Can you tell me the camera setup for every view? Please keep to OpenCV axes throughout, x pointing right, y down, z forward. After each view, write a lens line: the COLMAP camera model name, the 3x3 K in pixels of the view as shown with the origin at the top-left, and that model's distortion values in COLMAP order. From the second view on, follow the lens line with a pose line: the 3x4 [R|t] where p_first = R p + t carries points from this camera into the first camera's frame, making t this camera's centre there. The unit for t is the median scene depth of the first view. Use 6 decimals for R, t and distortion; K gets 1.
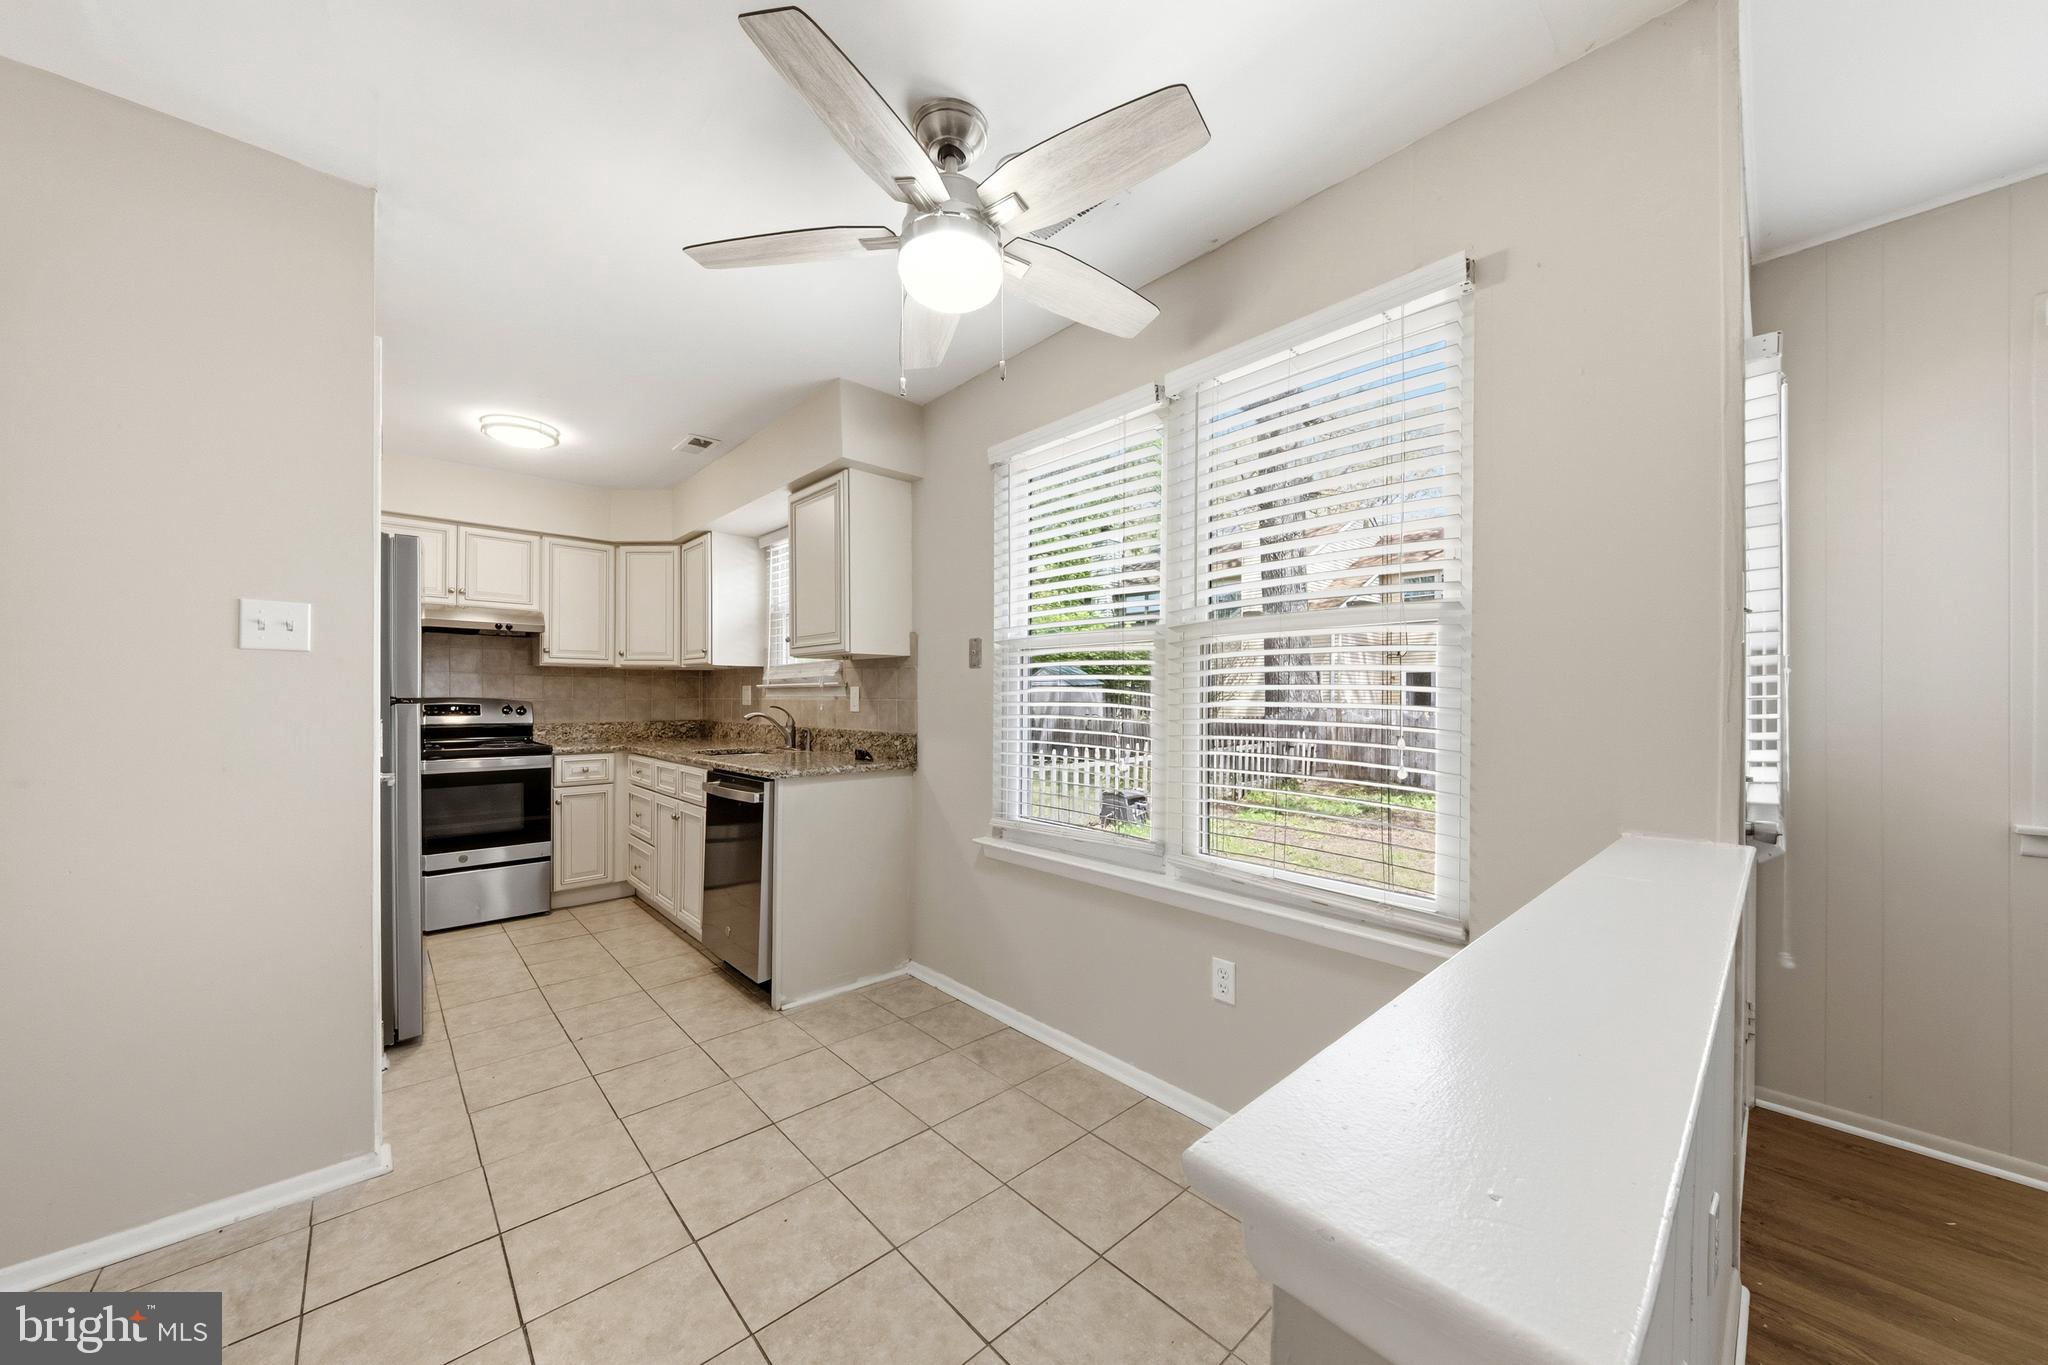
lens RADIAL K [[711.2, 0, 1034.5], [0, 711.2, 694.9], [0, 0, 1]] dist [0.014124, -0.006224]
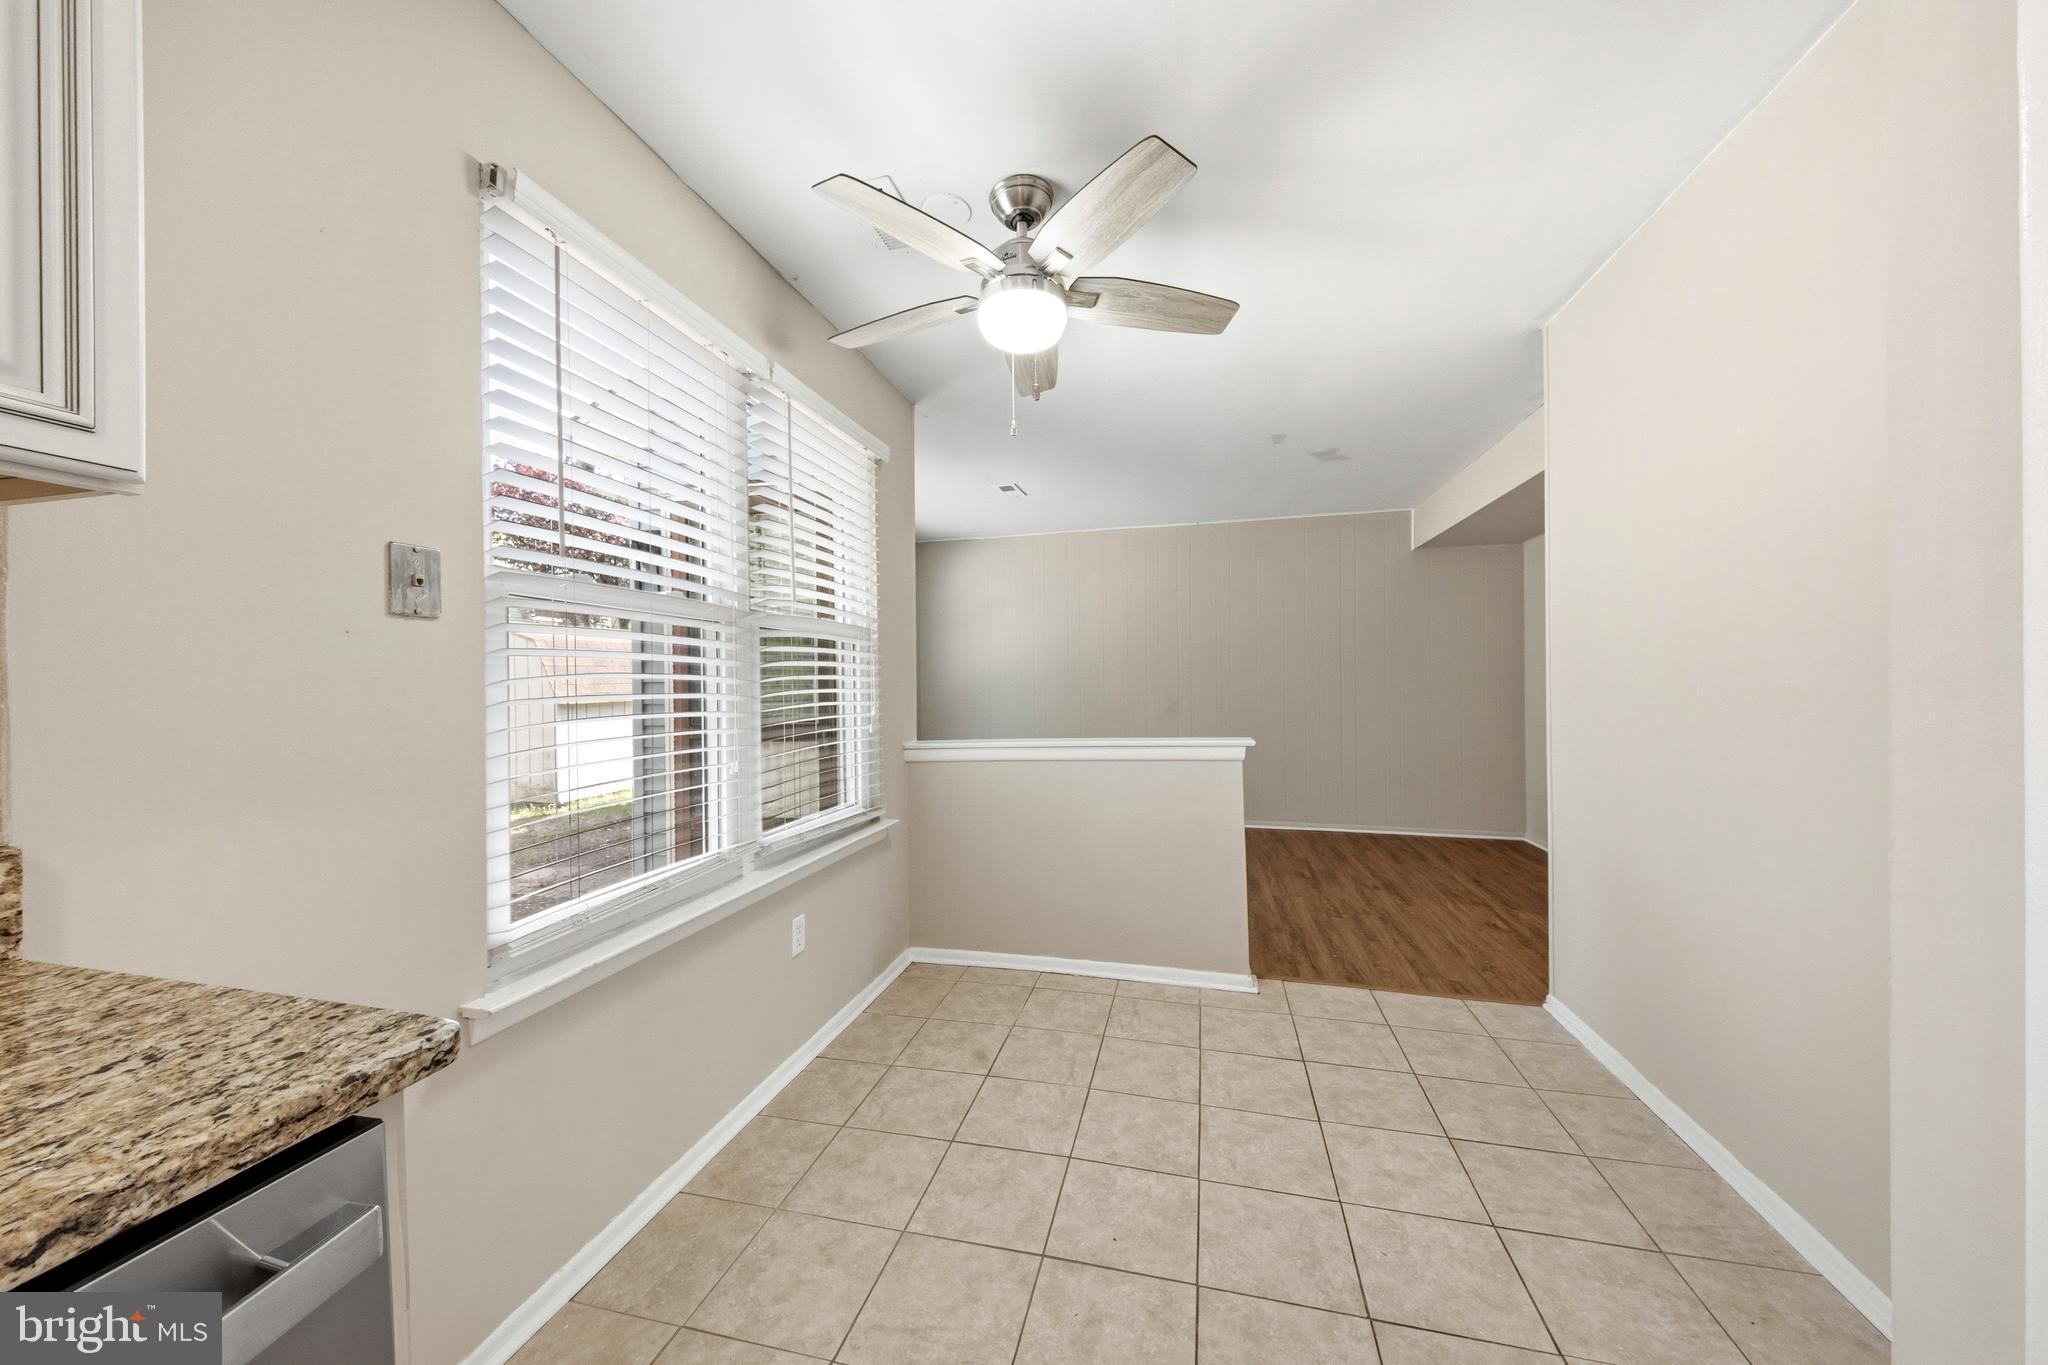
lens RADIAL K [[711.2, 0, 1013.3], [0, 711.2, 678.1], [0, 0, 1]] dist [0.014124, -0.006224]
pose [[-0.525610, 0.006732, 0.850699, -0.459101], [0.005987, 0.999973, -0.004215, 0.000373], [-0.850705, 0.002878, -0.525636, 0.681345]]
